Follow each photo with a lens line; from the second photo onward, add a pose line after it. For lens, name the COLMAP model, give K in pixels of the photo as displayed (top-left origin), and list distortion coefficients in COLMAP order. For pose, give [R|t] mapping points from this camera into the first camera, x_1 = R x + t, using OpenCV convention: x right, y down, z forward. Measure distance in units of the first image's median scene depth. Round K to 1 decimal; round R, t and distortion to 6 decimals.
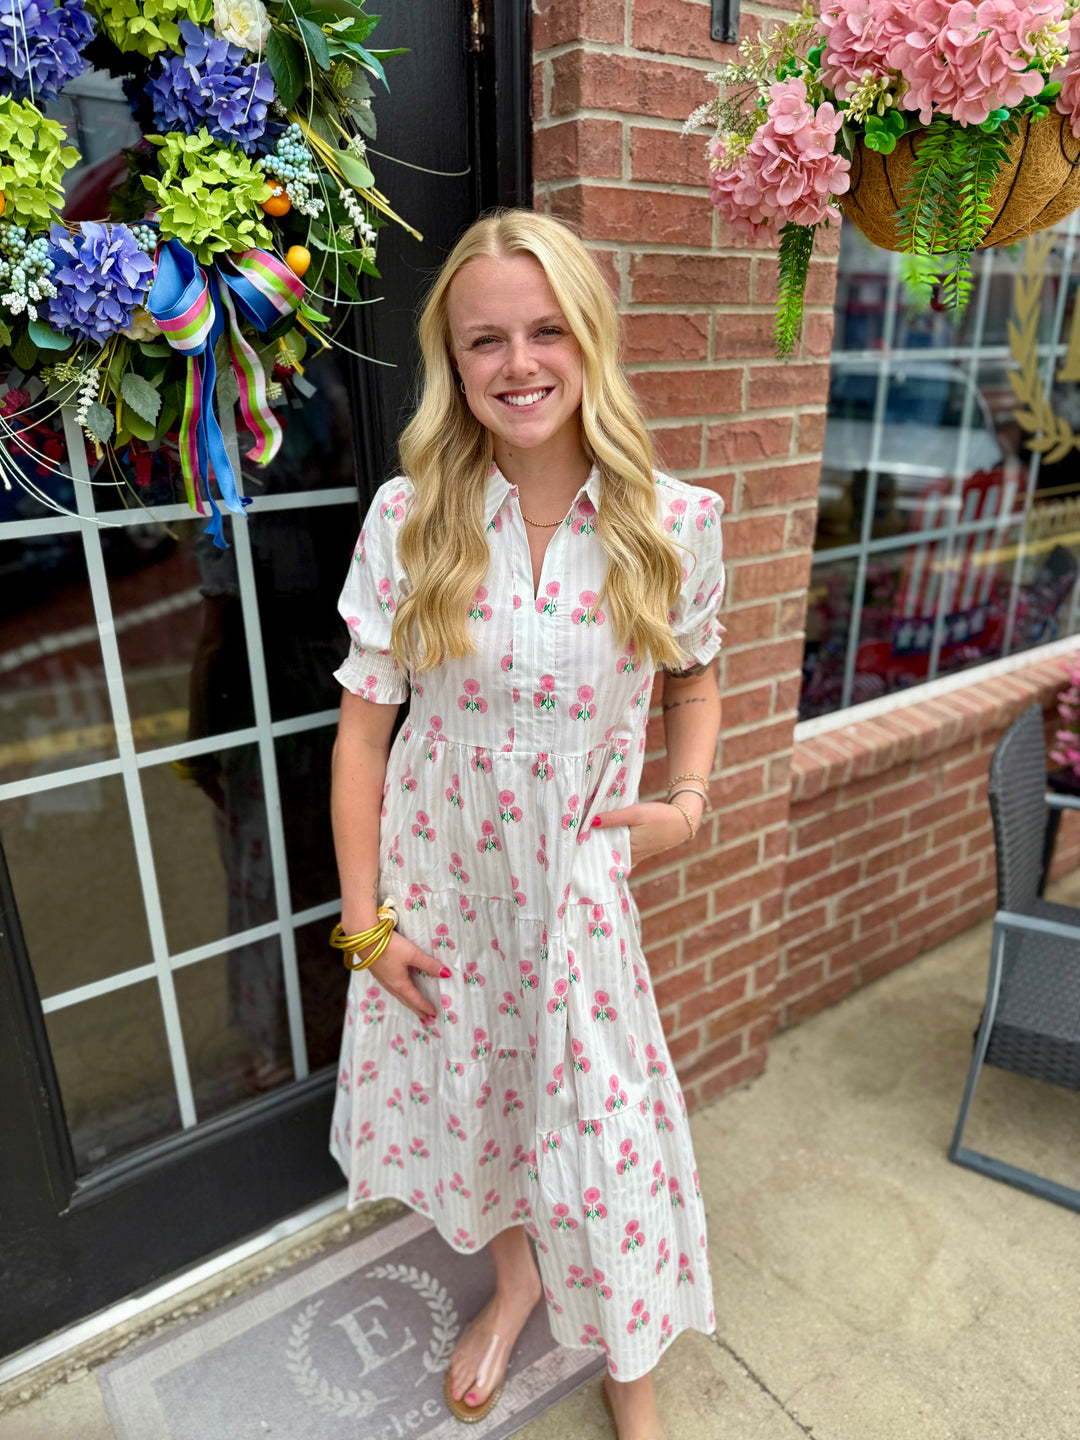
lens RADIAL K [[1022.7, 0, 541.3], [0, 1022.7, 721.2], [0, 0, 1]] dist [-0.015011, 0.003611]
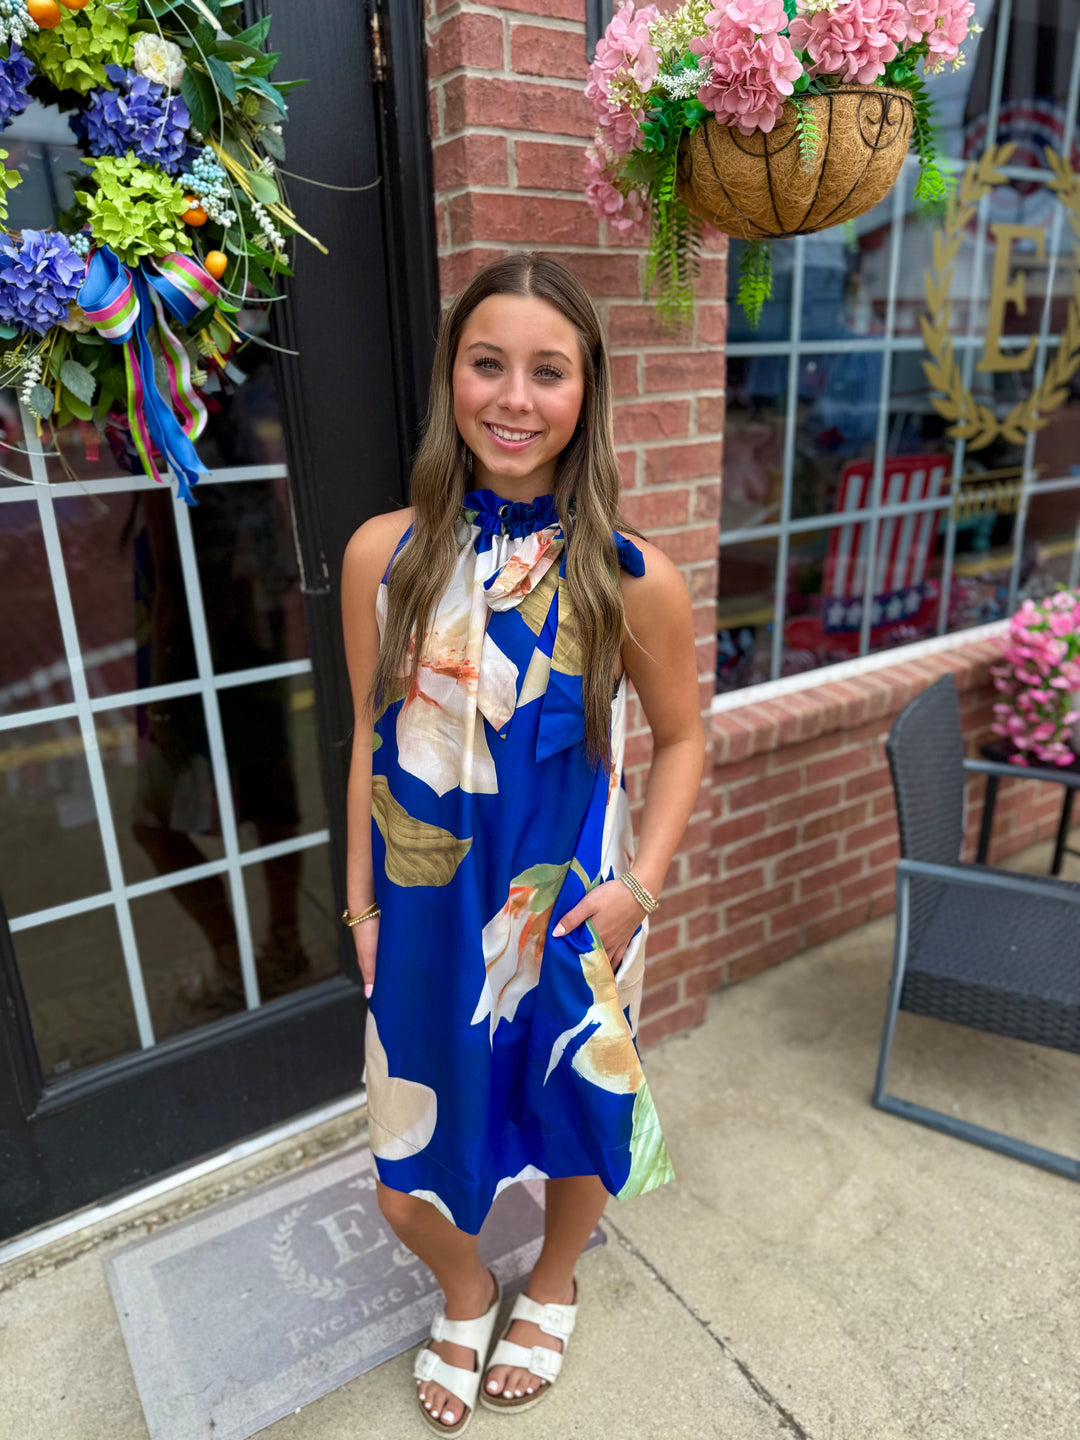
lens RADIAL K [[1017.2, 0, 537.2], [0, 1017.2, 722.3], [0, 0, 1]] dist [-0.002552, -0.007827]
pose [[0.999108, -0.012920, -0.040201, 0.130260], [0.011716, 0.999480, -0.030040, 0.086661], [0.040568, 0.029542, 0.998740, -0.098183]]
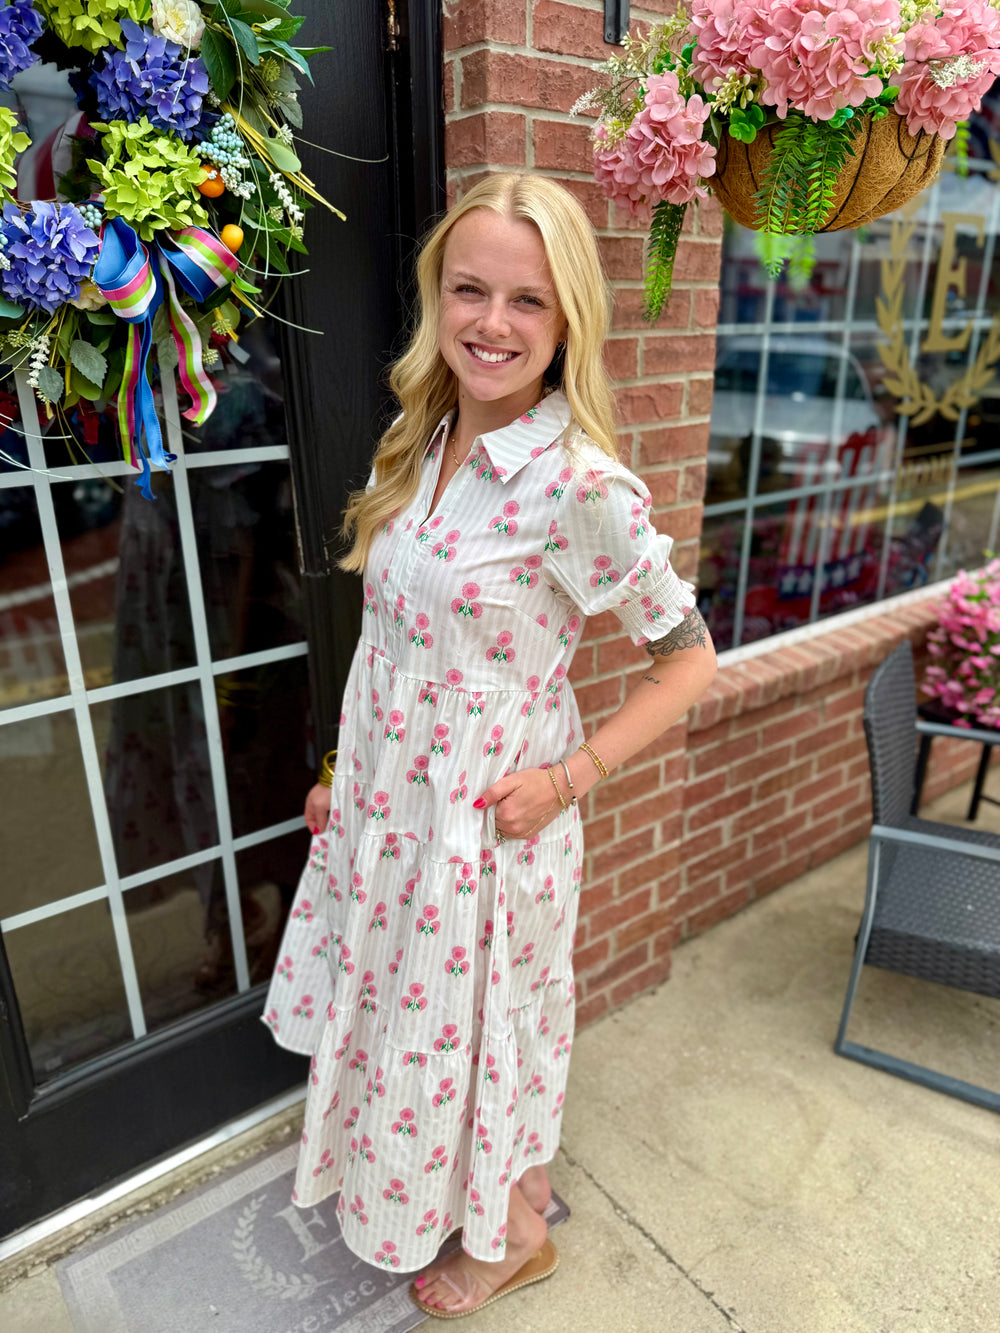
lens RADIAL K [[946.7, 0, 500.0], [0, 946.7, 666.5], [0, 0, 1]] dist [-0.008049, -0.004216]
pose [[0.999218, -0.012896, 0.037381, 0.004837], [0.013124, 0.999897, -0.005851, 0.015666], [-0.037301, 0.006337, 0.999284, -0.020426]]
